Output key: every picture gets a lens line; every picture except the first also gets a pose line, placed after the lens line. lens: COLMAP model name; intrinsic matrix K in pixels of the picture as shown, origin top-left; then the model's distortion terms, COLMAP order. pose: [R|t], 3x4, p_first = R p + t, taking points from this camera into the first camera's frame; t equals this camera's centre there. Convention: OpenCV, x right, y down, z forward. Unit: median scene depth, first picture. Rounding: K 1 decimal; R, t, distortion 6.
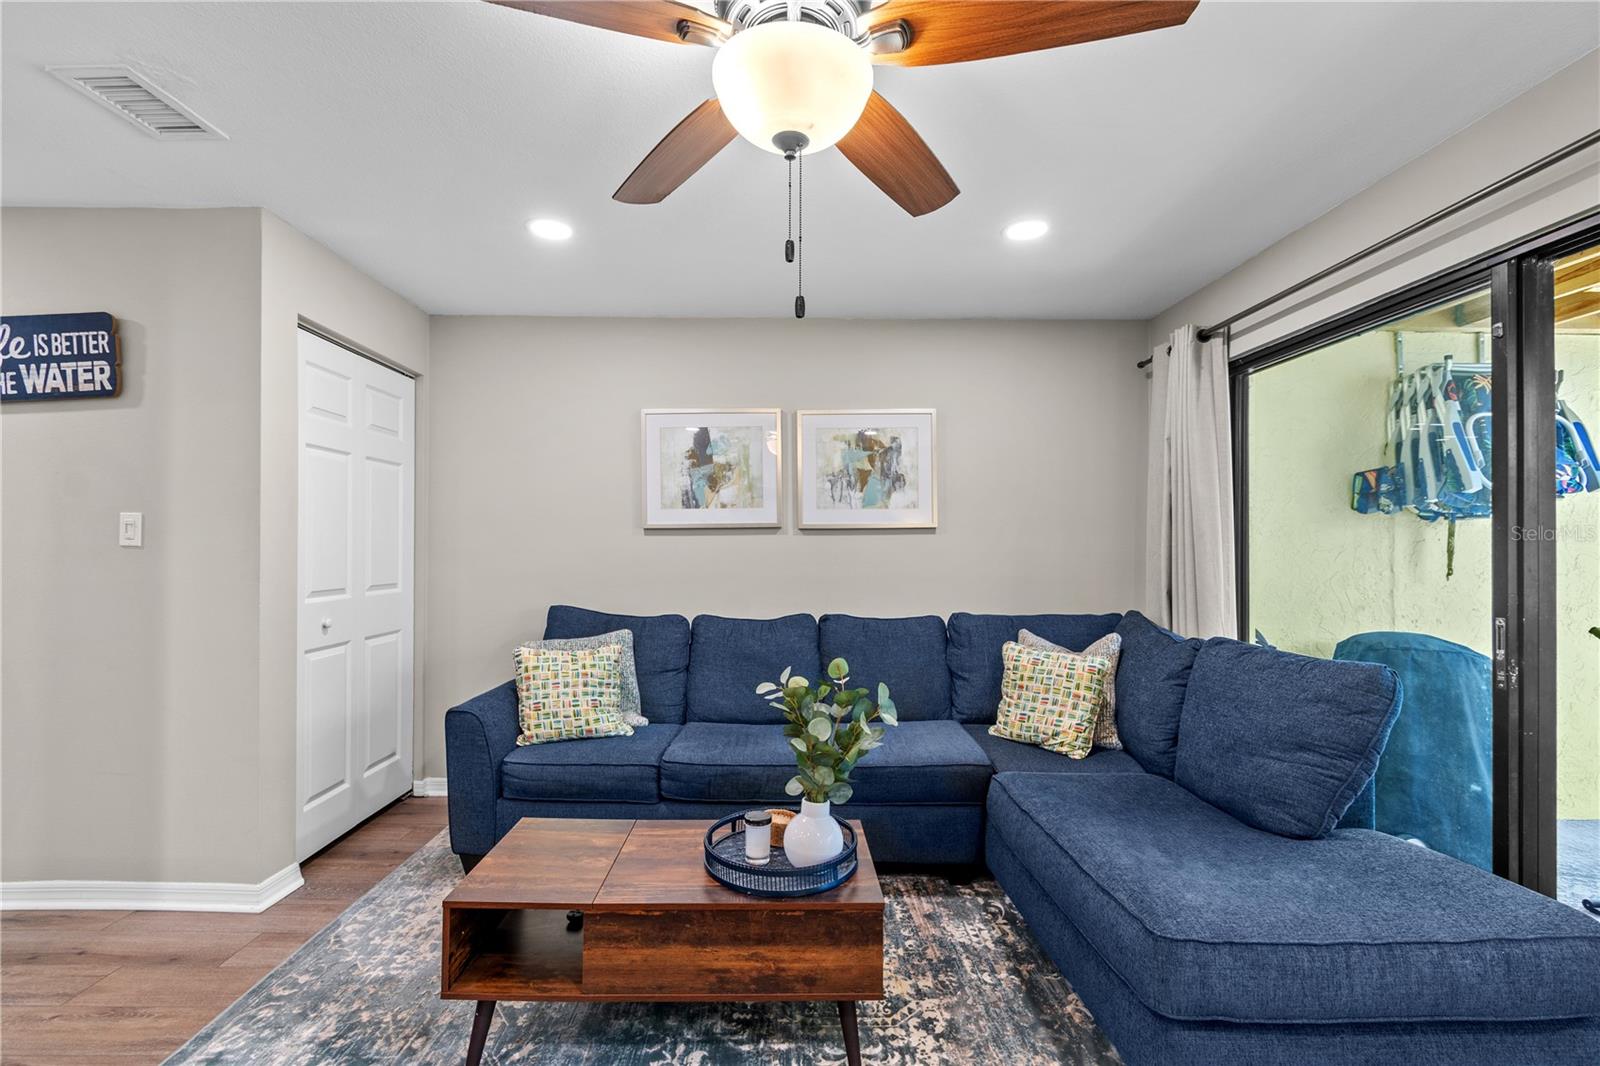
lens RADIAL K [[710.3, 0, 788.9], [0, 710.3, 541.1], [0, 0, 1]] dist [0.002895, -0.000370]
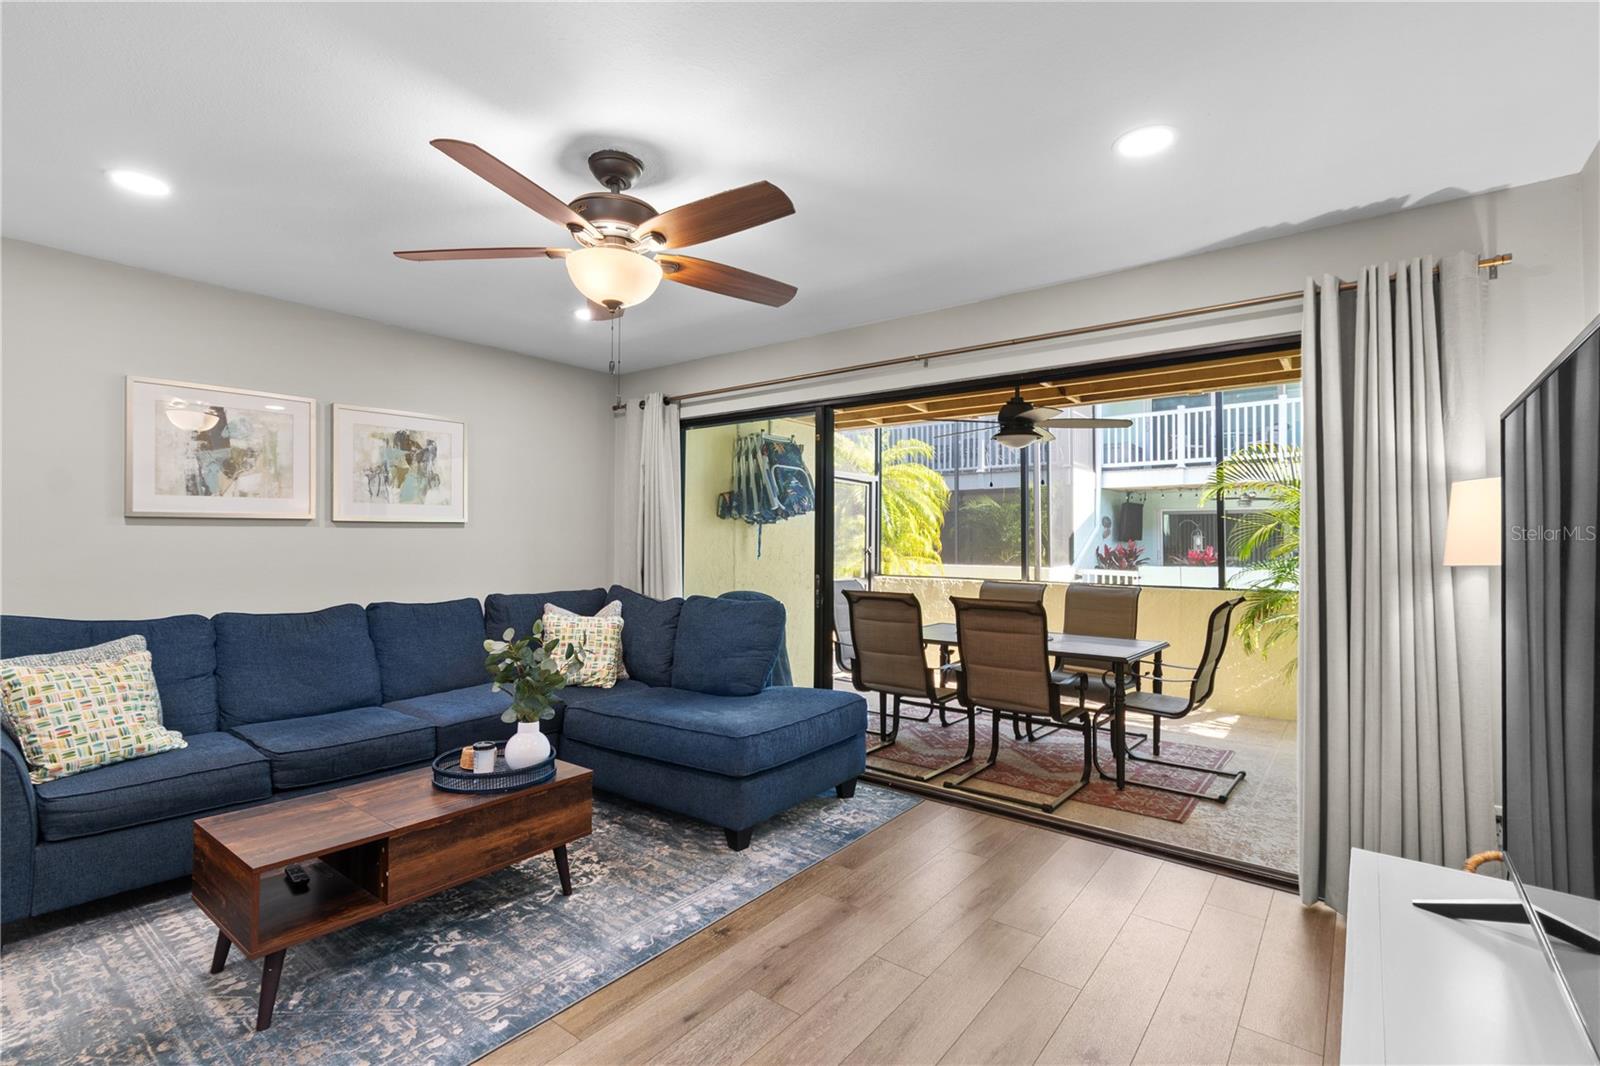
lens RADIAL K [[723.3, 0, 789.6], [0, 723.3, 528.0], [0, 0, 1]] dist [0.000386, -0.000157]
pose [[0.625815, 0.013711, 0.779851, -0.454730], [-0.010019, 0.999904, -0.009540, -0.004830], [-0.779907, -0.001843, 0.625892, -0.173983]]
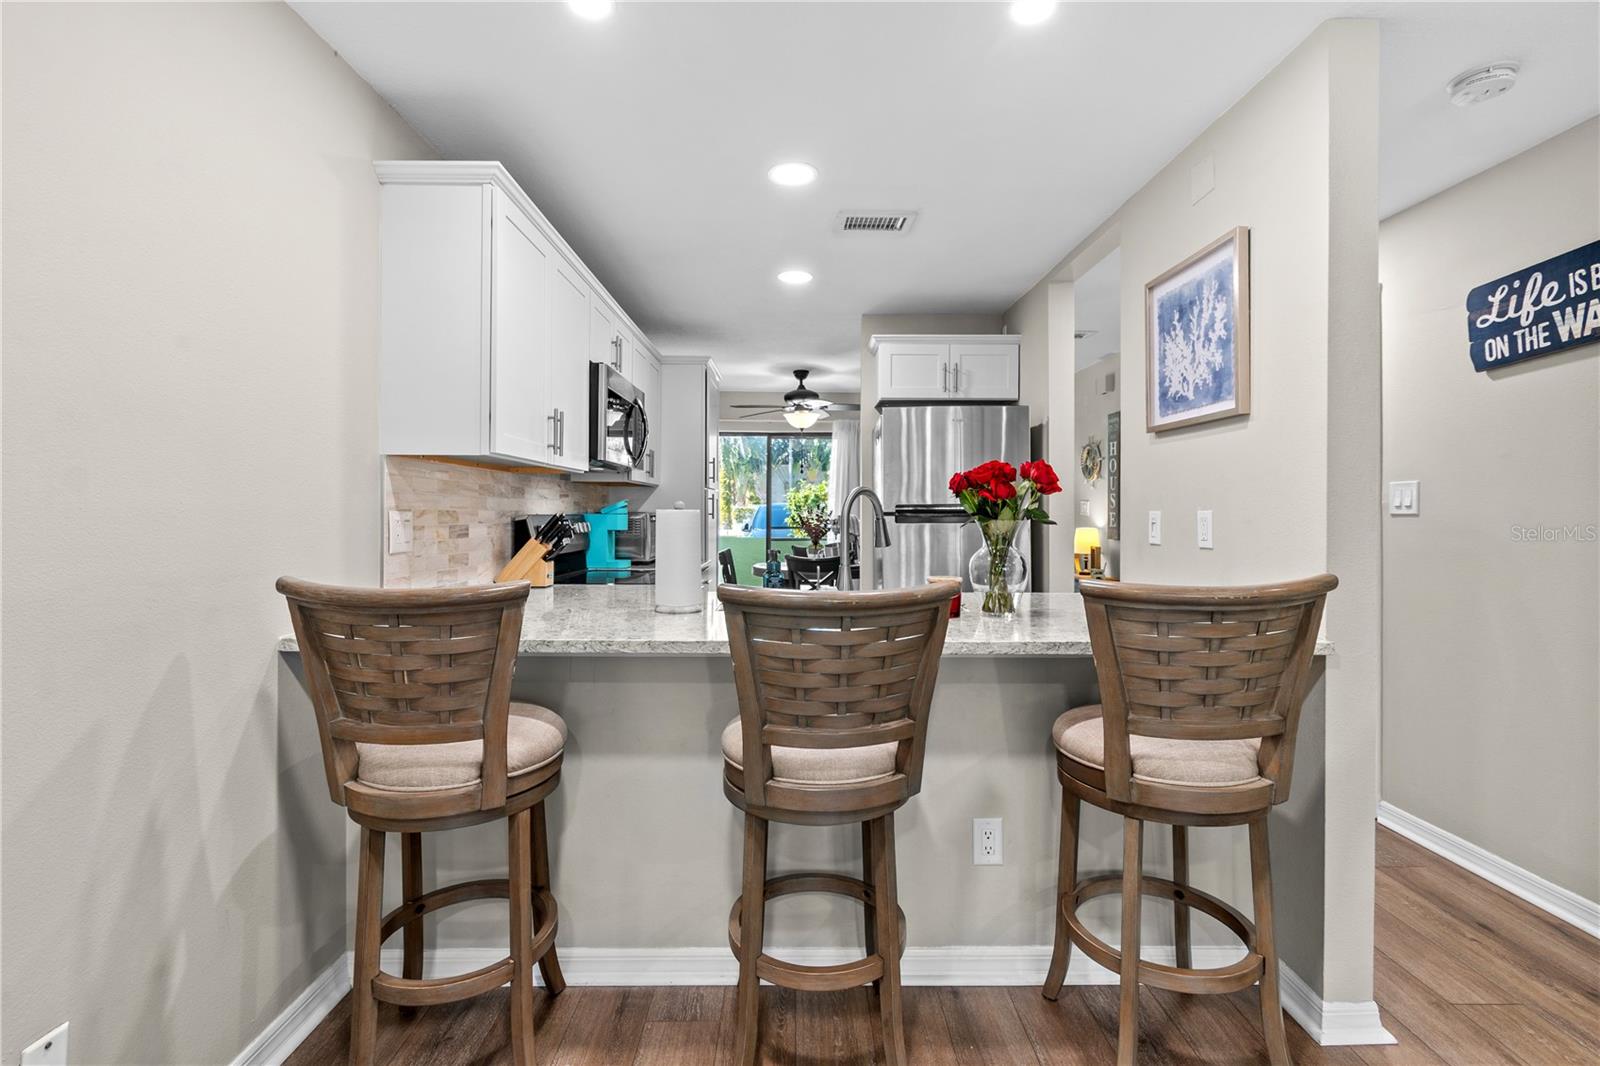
lens RADIAL K [[720.4, 0, 795.6], [0, 720.4, 509.7], [0, 0, 1]] dist [0.000343, -0.000775]
pose [[-0.008144, -0.005666, -0.999951, -0.132014], [0.007092, 0.999958, -0.005724, 0.000624], [0.999942, -0.007138, -0.008104, 0.038264]]
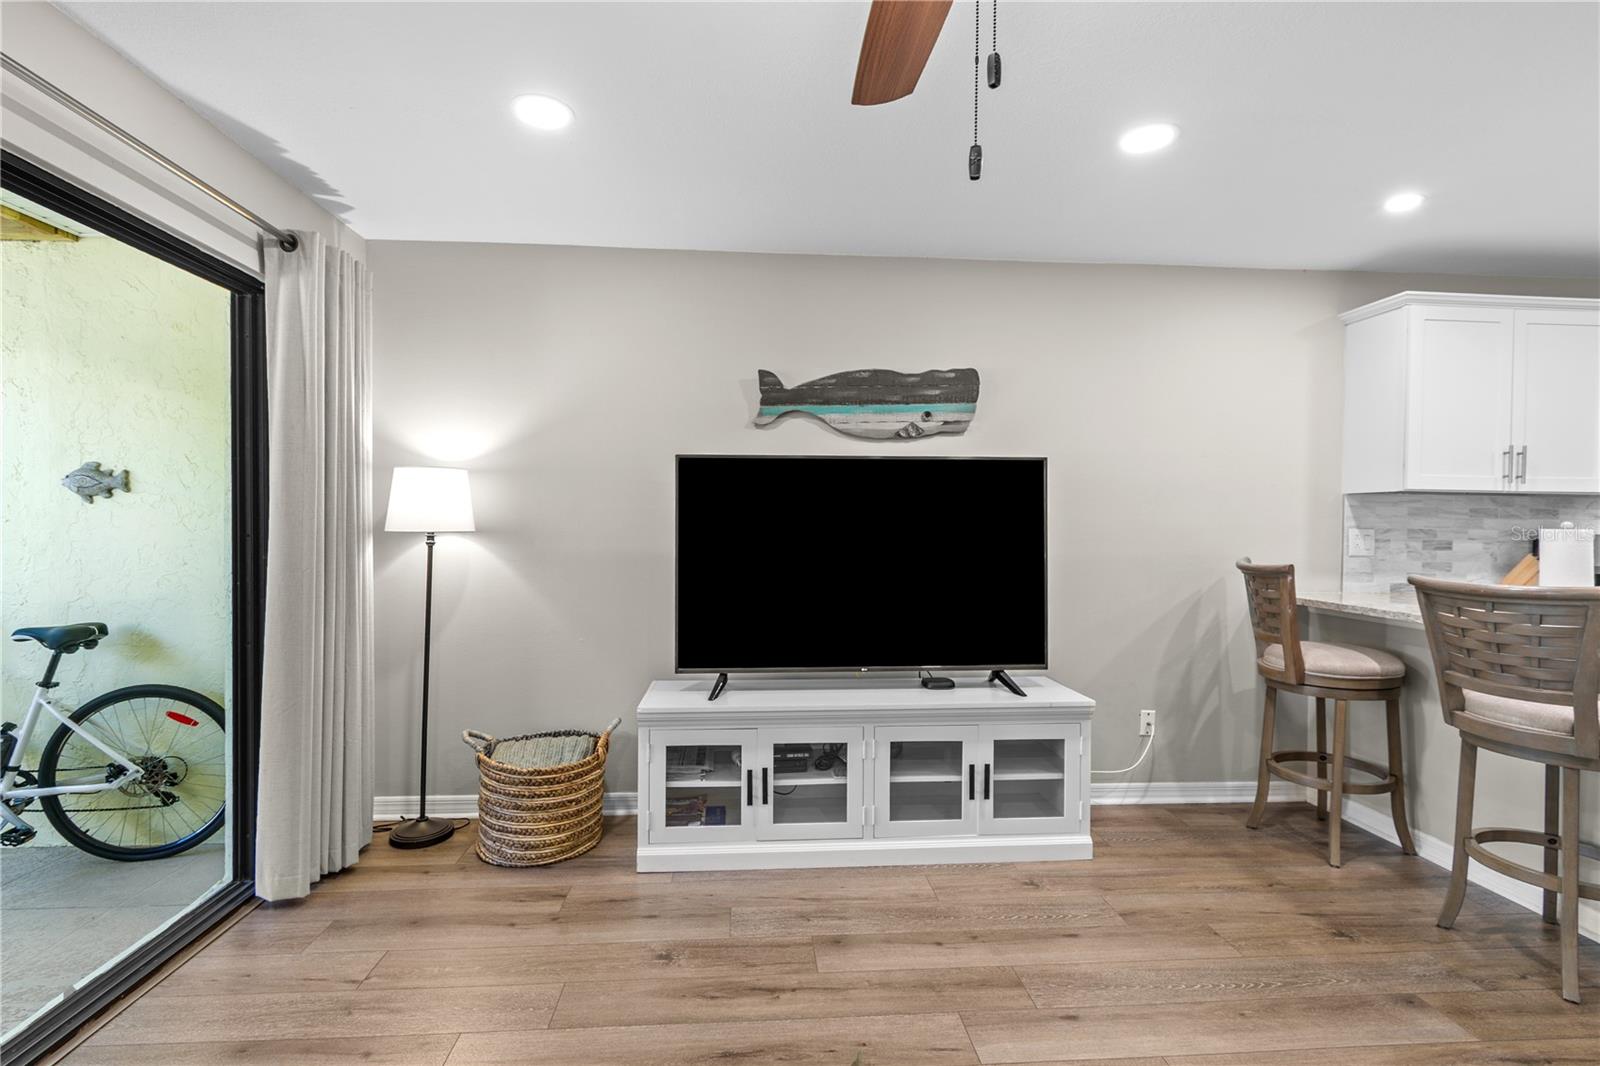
lens RADIAL K [[734.3, 0, 800.0], [0, 734.3, 533.0], [0, 0, 1]] dist [0.002547, -0.000861]
pose [[-0.997744, -0.012526, -0.065962, 0.090682], [-0.012721, 0.999916, 0.002548, 0.009270], [0.065924, 0.003382, -0.997819, 0.708745]]
